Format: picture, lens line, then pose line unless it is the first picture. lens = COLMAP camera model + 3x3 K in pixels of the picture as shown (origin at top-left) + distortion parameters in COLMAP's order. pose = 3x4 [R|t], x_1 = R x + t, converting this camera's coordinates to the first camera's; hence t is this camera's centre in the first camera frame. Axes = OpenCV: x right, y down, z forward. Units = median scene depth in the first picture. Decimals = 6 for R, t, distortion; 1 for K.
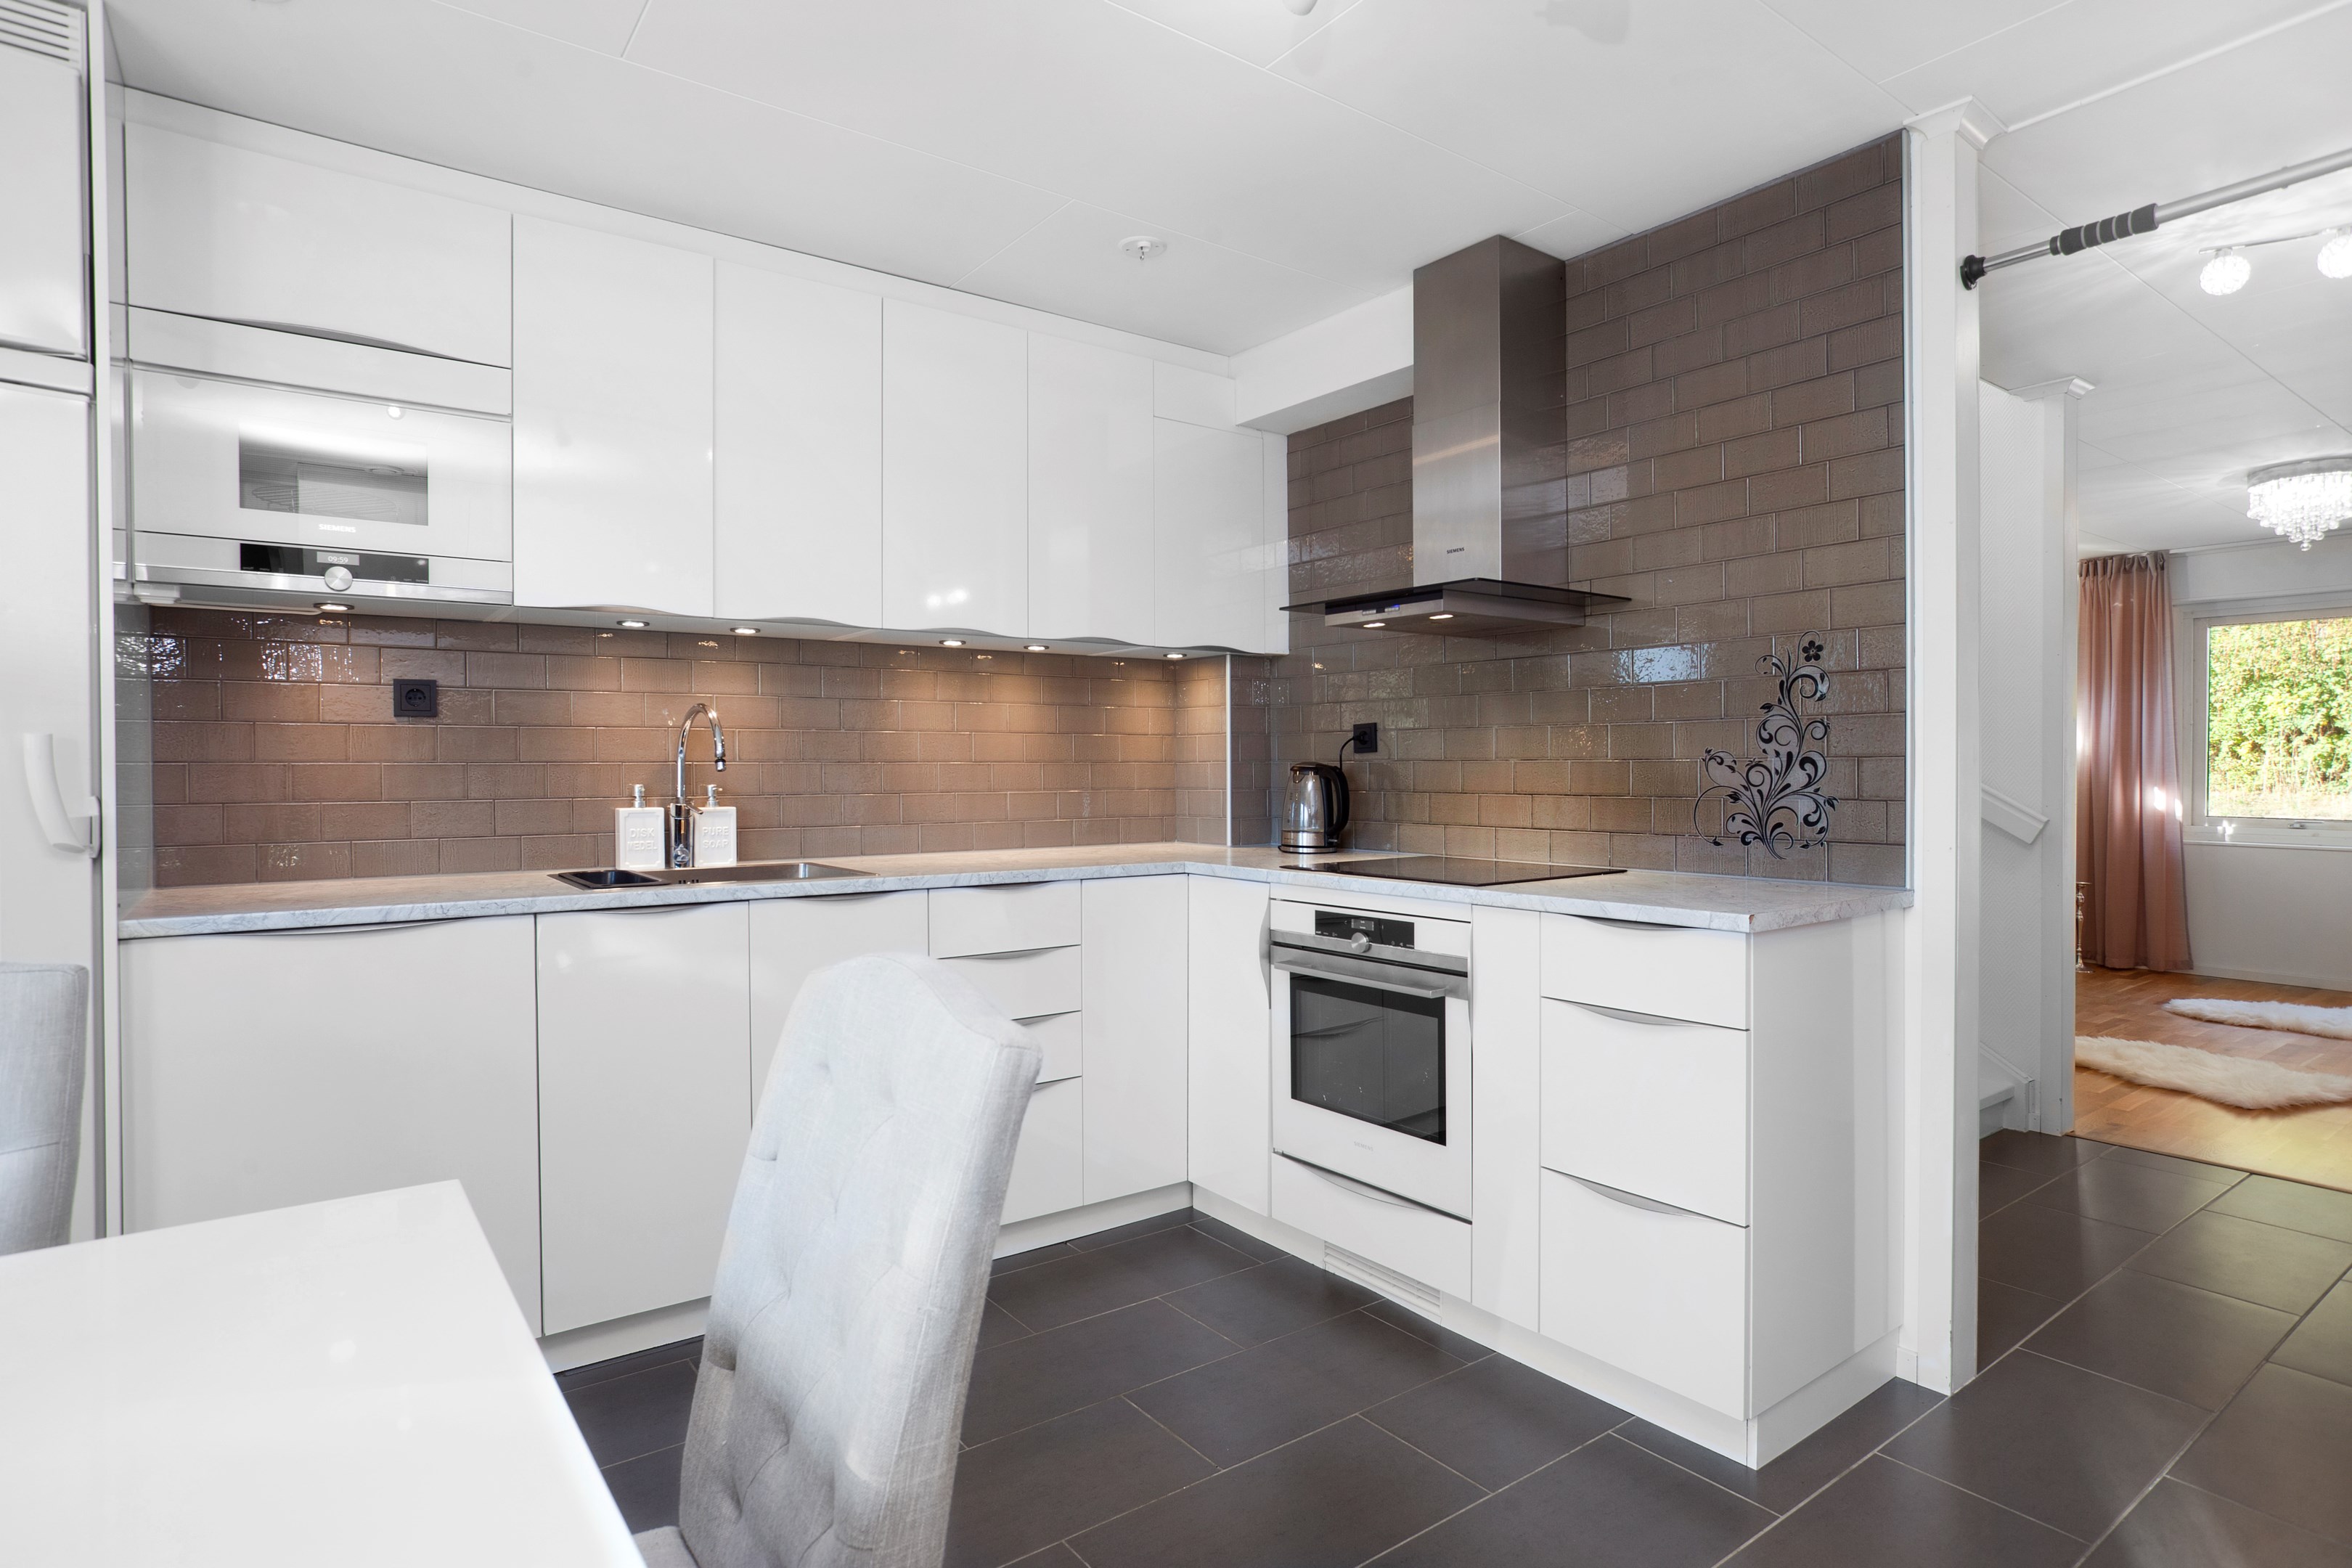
lens RADIAL K [[1233.7, 0, 1182.9], [0, 1233.7, 785.6], [0, 0, 1]] dist [-0.007501, -0.000248]
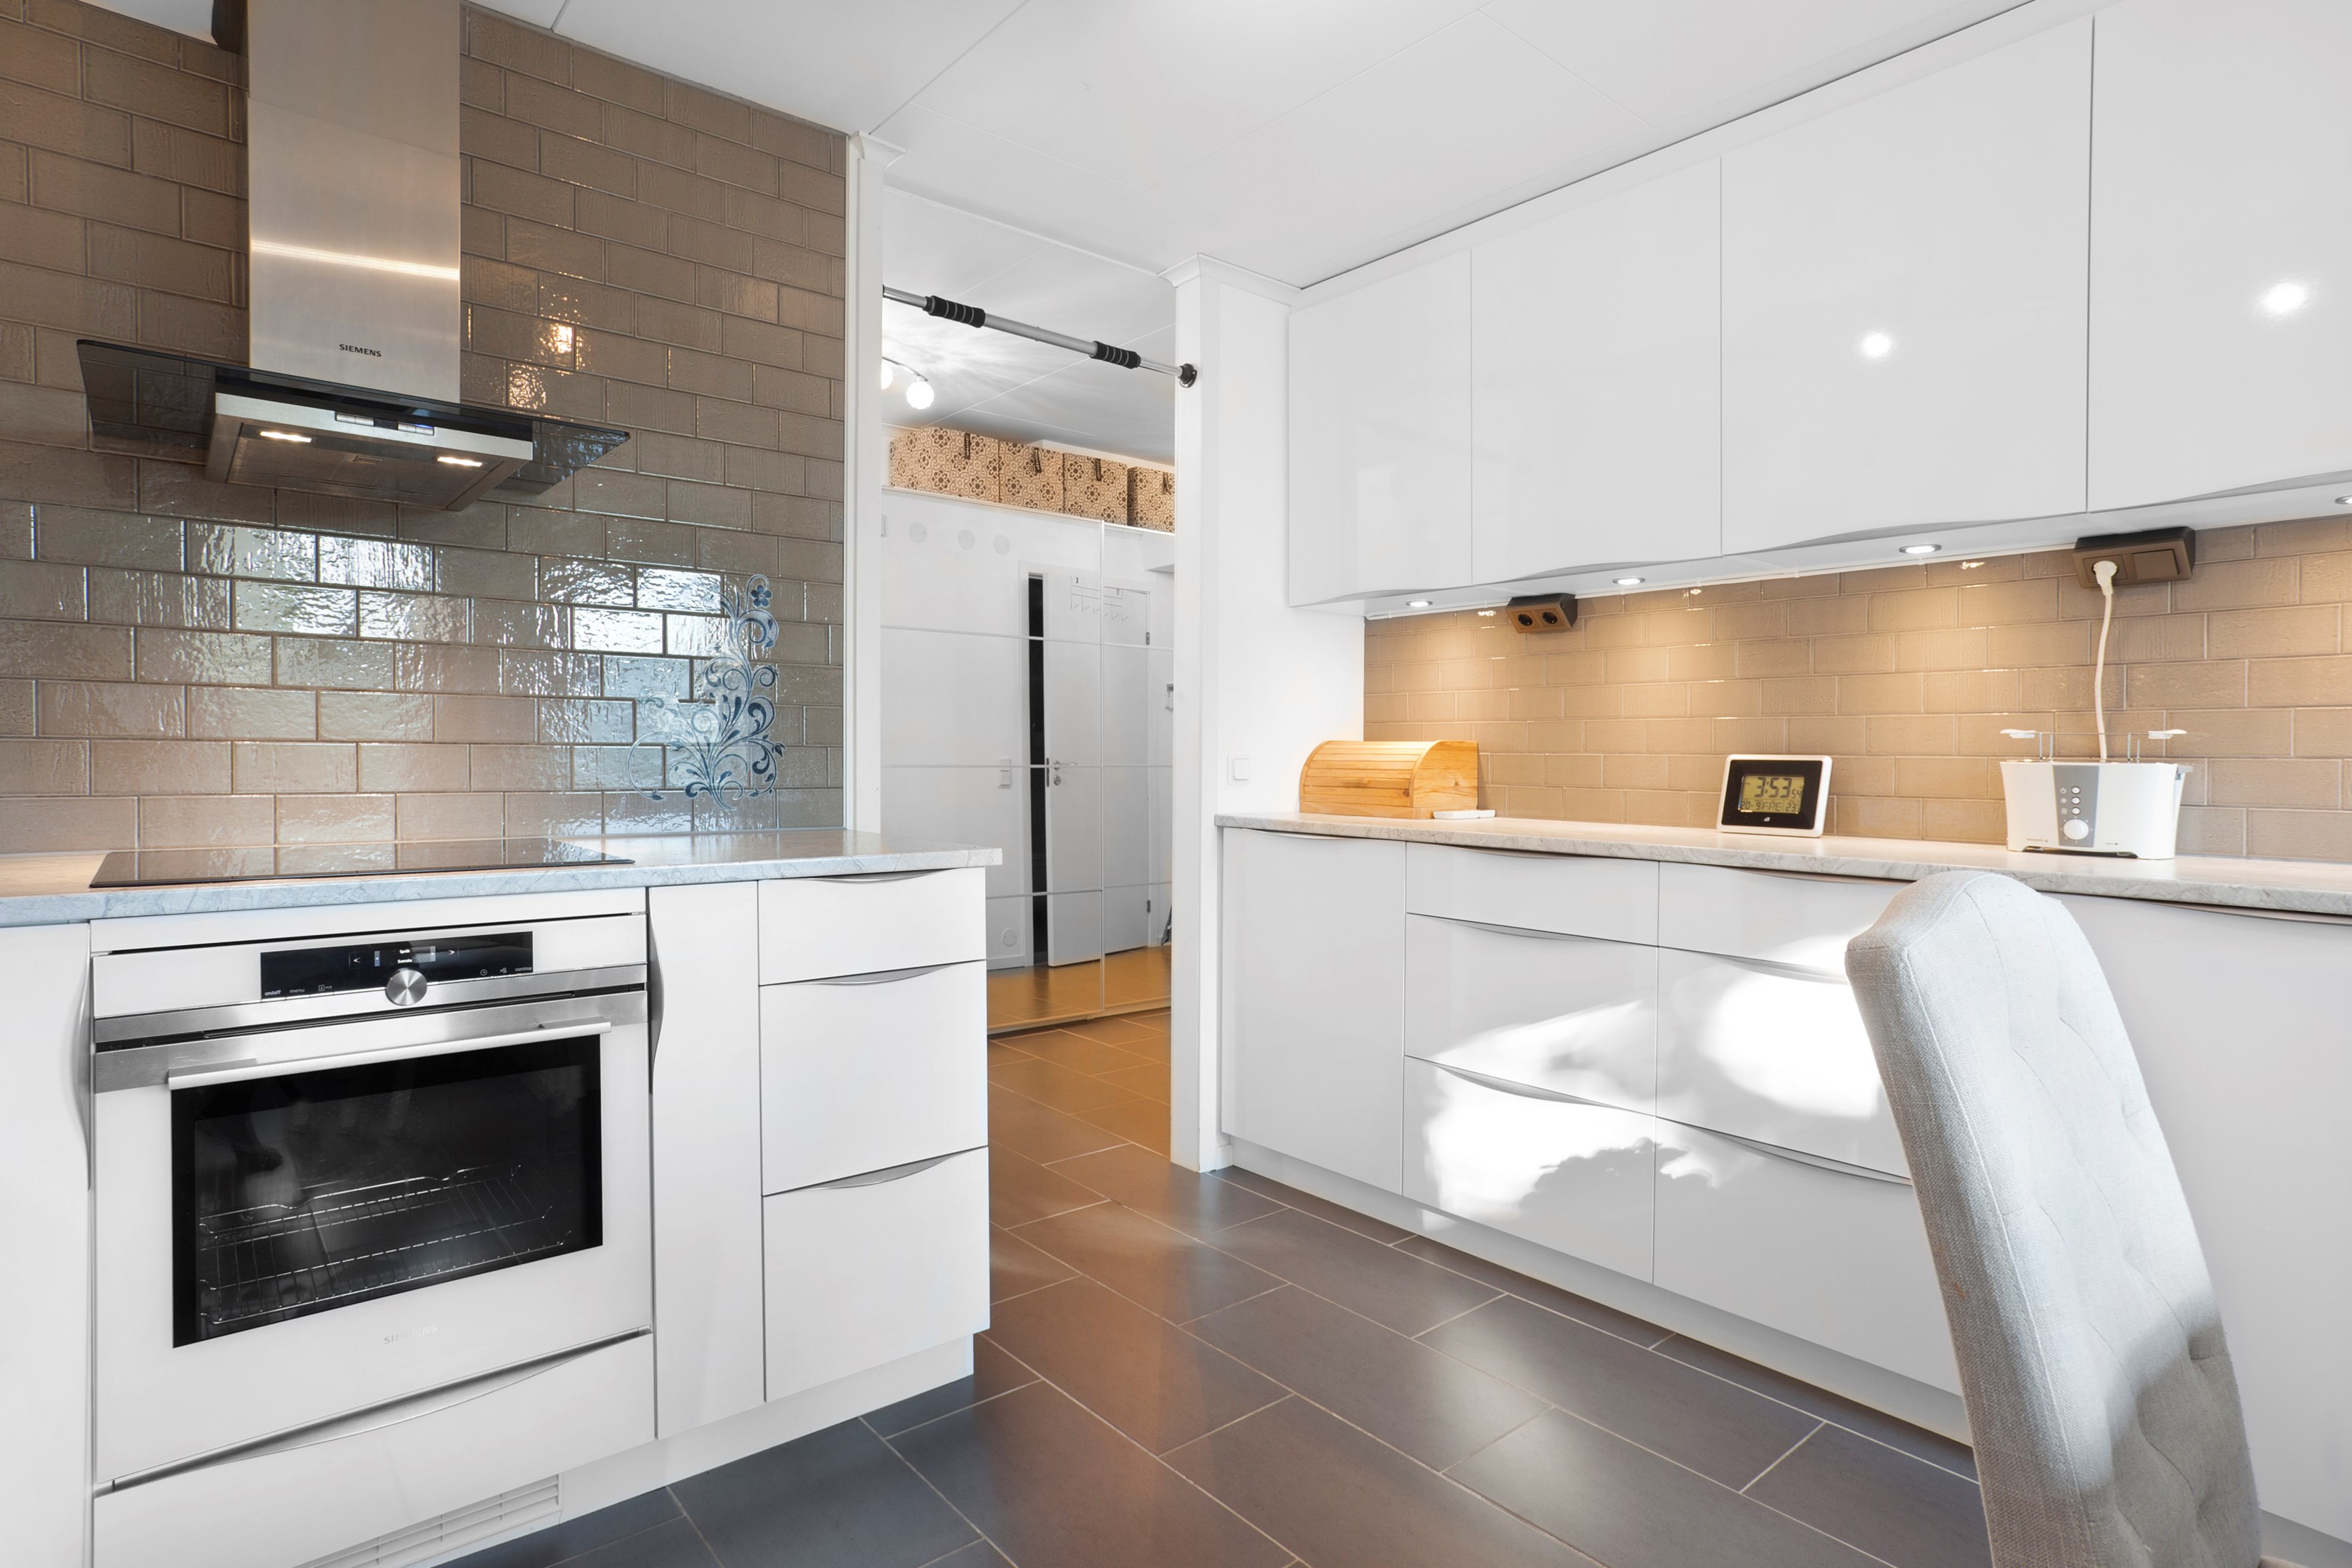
lens RADIAL K [[1233.7, 0, 1175.3], [0, 1233.7, 760.3], [0, 0, 1]] dist [-0.007501, -0.000248]
pose [[-0.053172, 0.000532, 0.998585, -0.494356], [0.006990, 0.999976, -0.000160, 0.024963], [-0.998561, 0.006972, -0.053175, 0.724845]]
